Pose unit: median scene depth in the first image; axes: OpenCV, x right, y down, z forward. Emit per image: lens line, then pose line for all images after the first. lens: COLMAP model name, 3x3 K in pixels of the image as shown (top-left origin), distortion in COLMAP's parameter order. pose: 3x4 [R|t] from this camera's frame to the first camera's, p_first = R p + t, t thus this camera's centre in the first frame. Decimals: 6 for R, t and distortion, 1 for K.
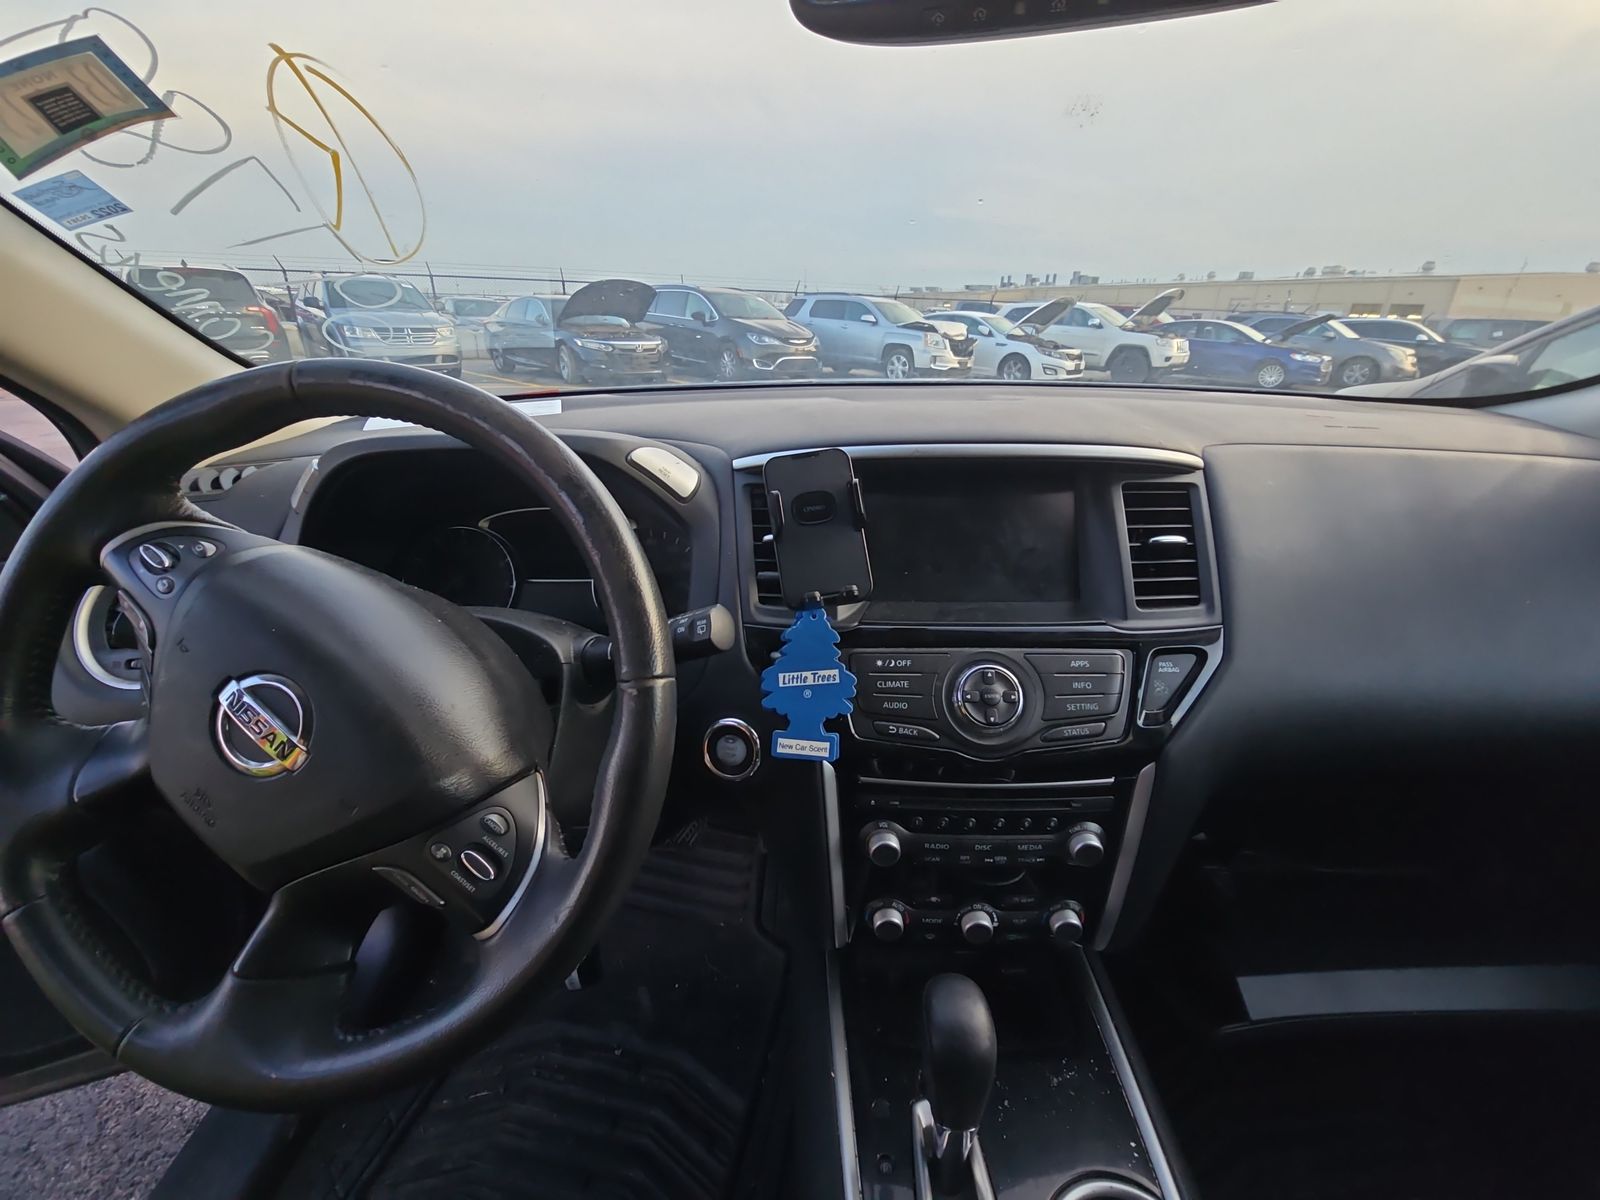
lens RADIAL K [[644.4, 0, 821.0], [0, 644.4, 591.8], [0, 0, 1]] dist [-0.000770, -0.000280]
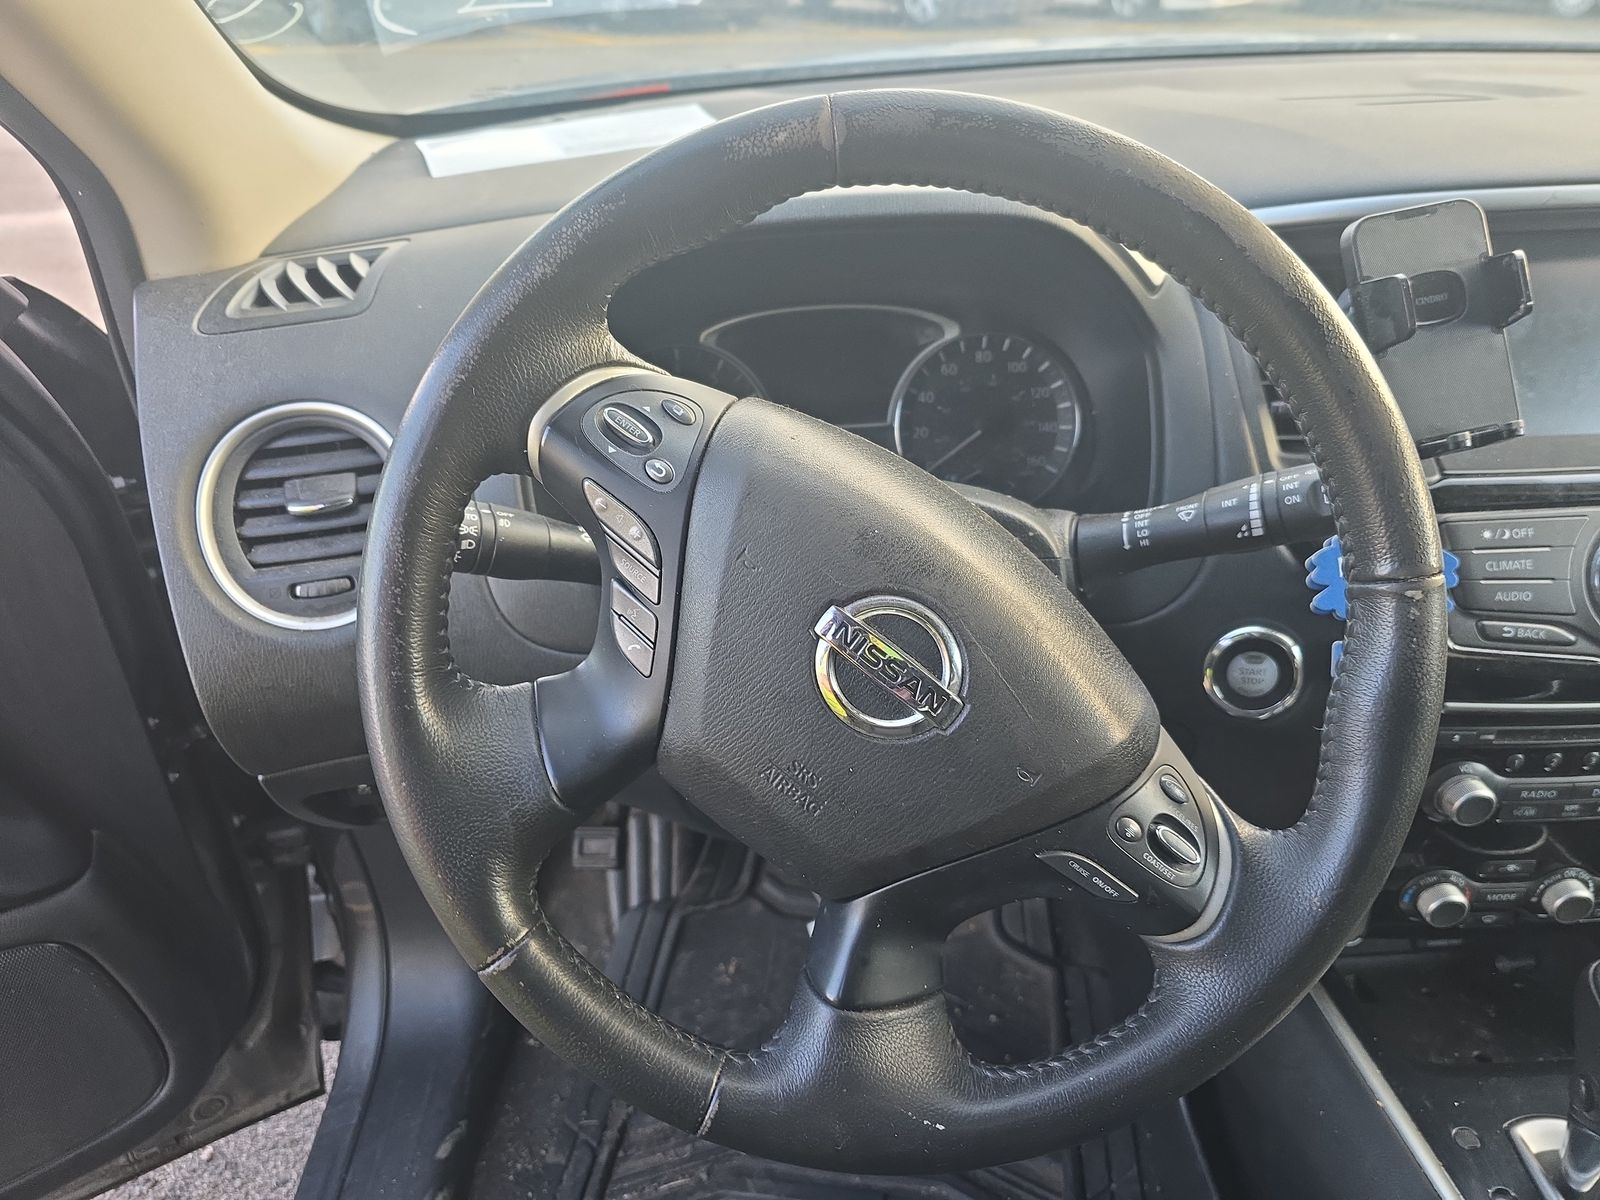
lens RADIAL K [[1077.9, 0, 800.0], [0, 1077.9, 600.0], [0, 0, 1]] dist [0.078710, -0.068930]
pose [[0.997651, -0.048455, 0.048429, -0.668176], [0.039462, 0.984321, 0.171918, -0.045456], [-0.056000, -0.169602, 0.983920, -0.085792]]
